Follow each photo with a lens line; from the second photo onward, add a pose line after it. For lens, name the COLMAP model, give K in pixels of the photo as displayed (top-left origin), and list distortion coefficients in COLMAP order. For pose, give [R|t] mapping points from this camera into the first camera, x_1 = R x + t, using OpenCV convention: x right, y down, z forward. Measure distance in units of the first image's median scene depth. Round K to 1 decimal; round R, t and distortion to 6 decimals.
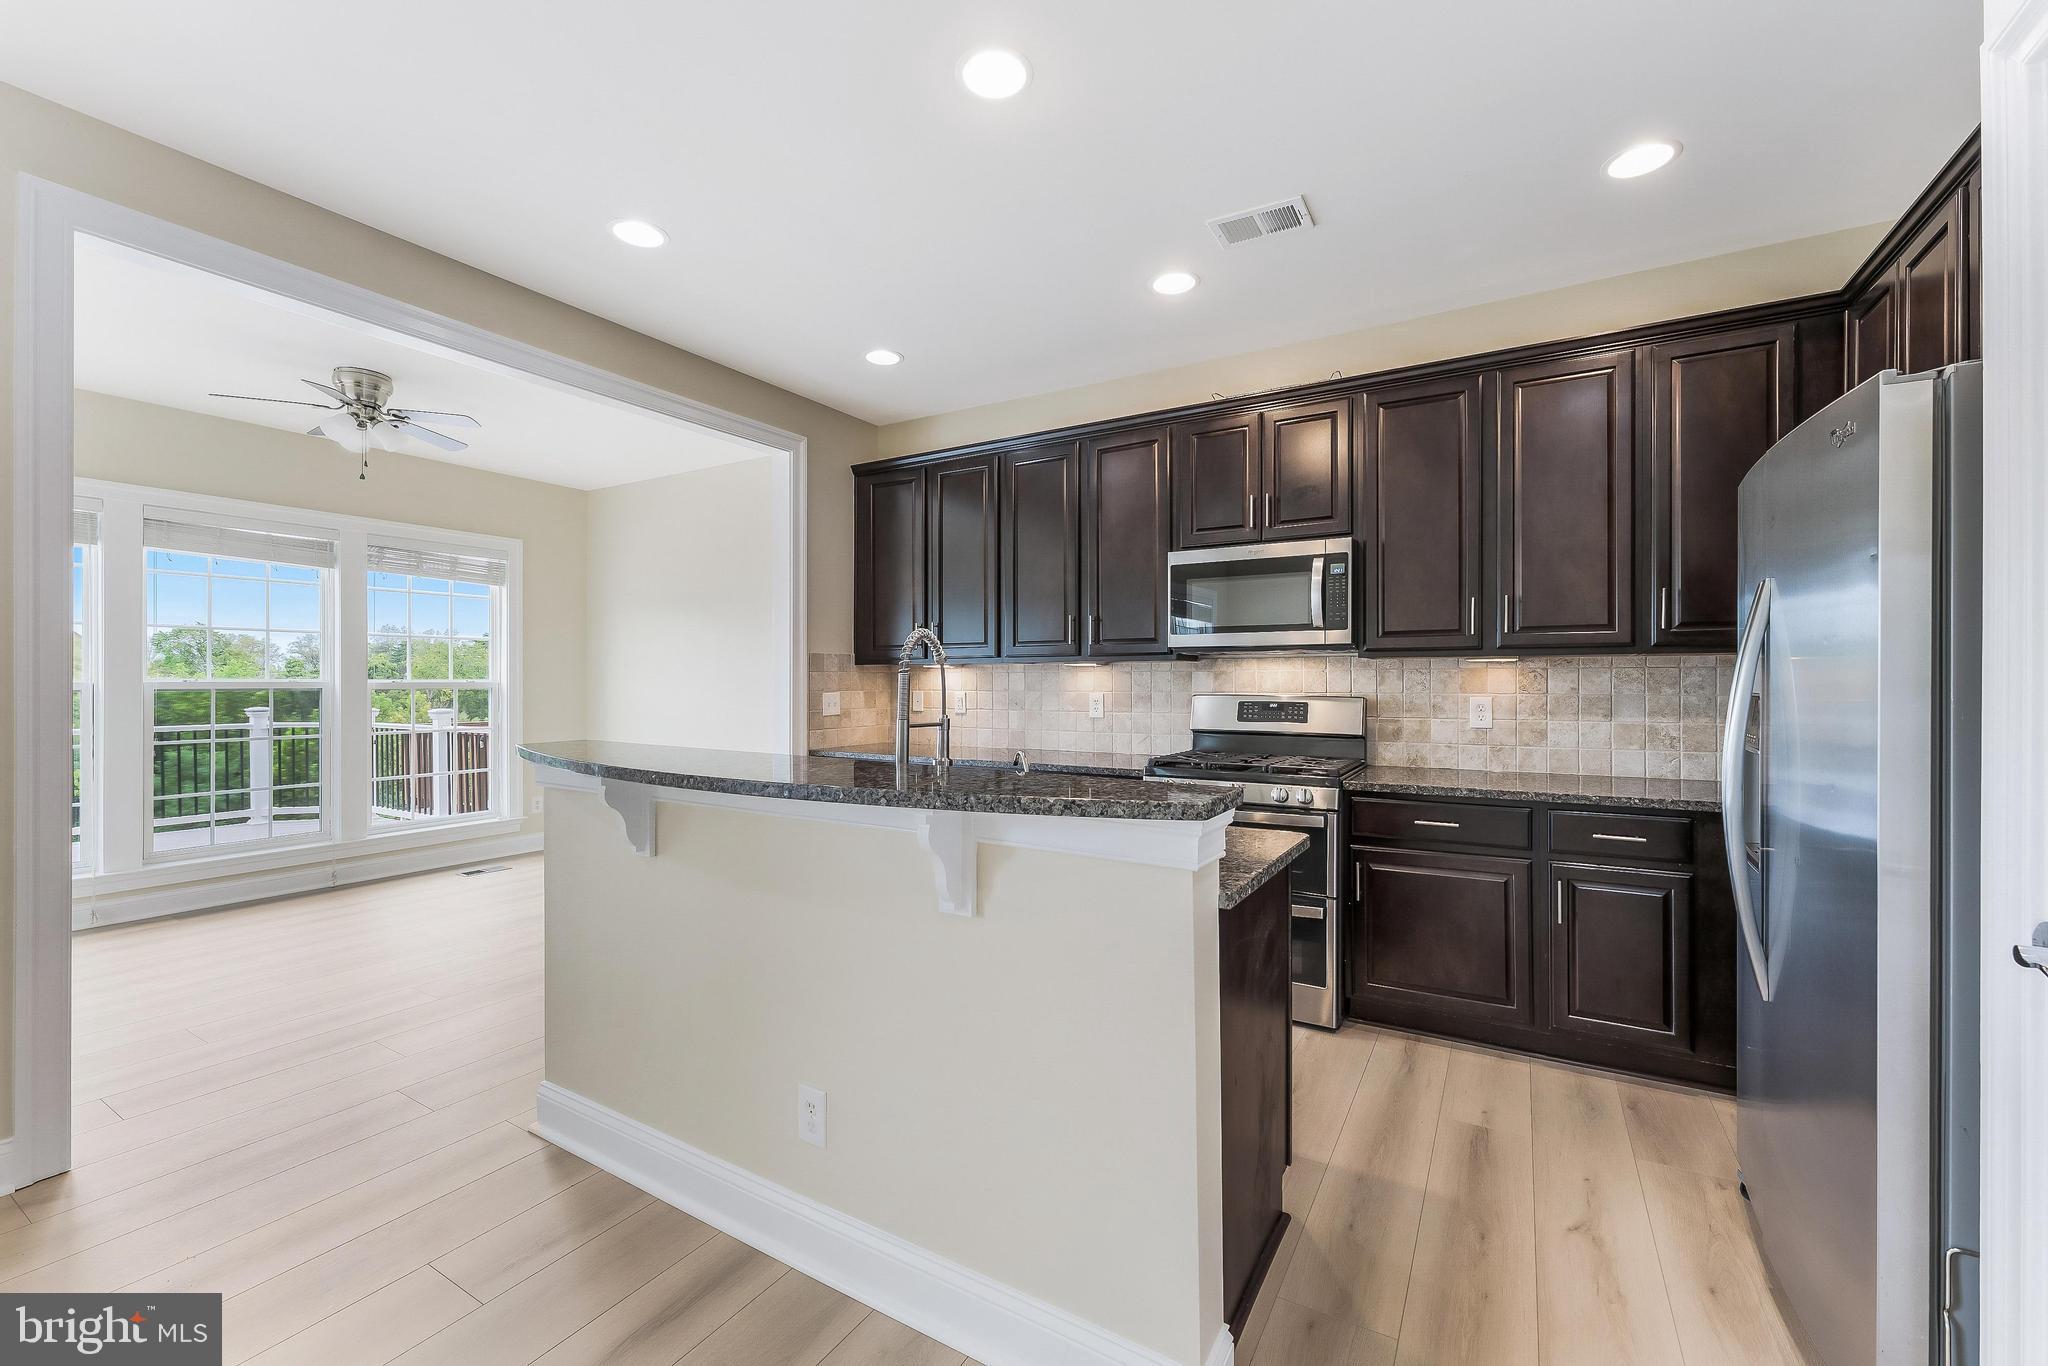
lens RADIAL K [[871.6, 0, 1024.0], [0, 871.6, 683.0], [0, 0, 1]] dist [-0.000098, -0.000126]
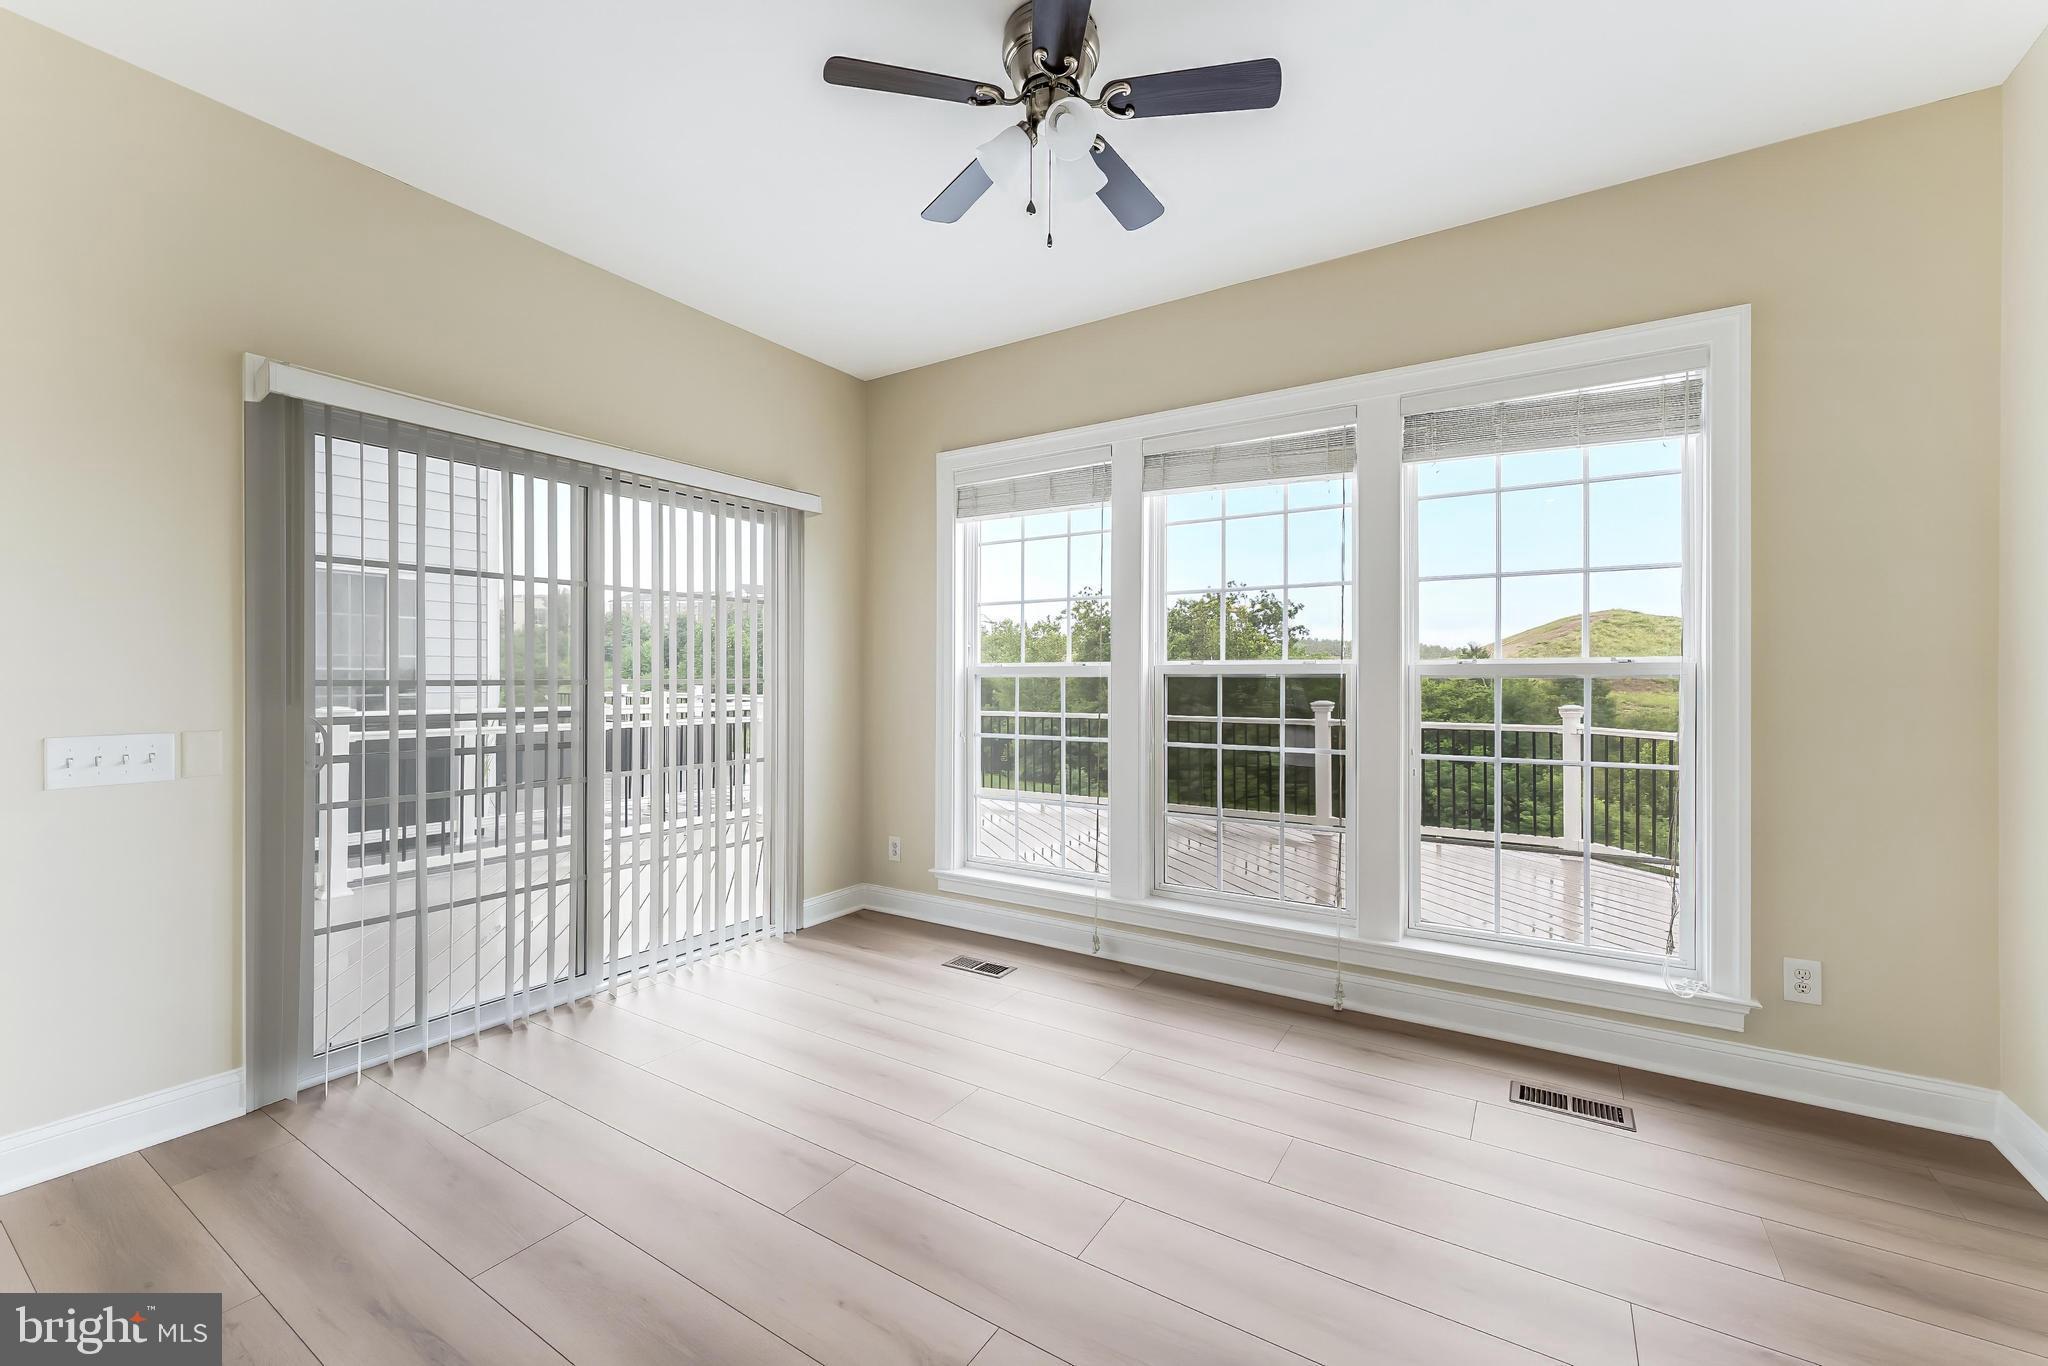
lens RADIAL K [[810.9, 0, 1024.0], [0, 810.9, 683.0], [0, 0, 1]] dist [0.001001, -0.000048]
pose [[-0.023834, 0.012377, -0.999639, -0.232015], [-0.014304, 0.999817, 0.012720, 0.009511], [0.999614, 0.014602, -0.023652, 0.805097]]
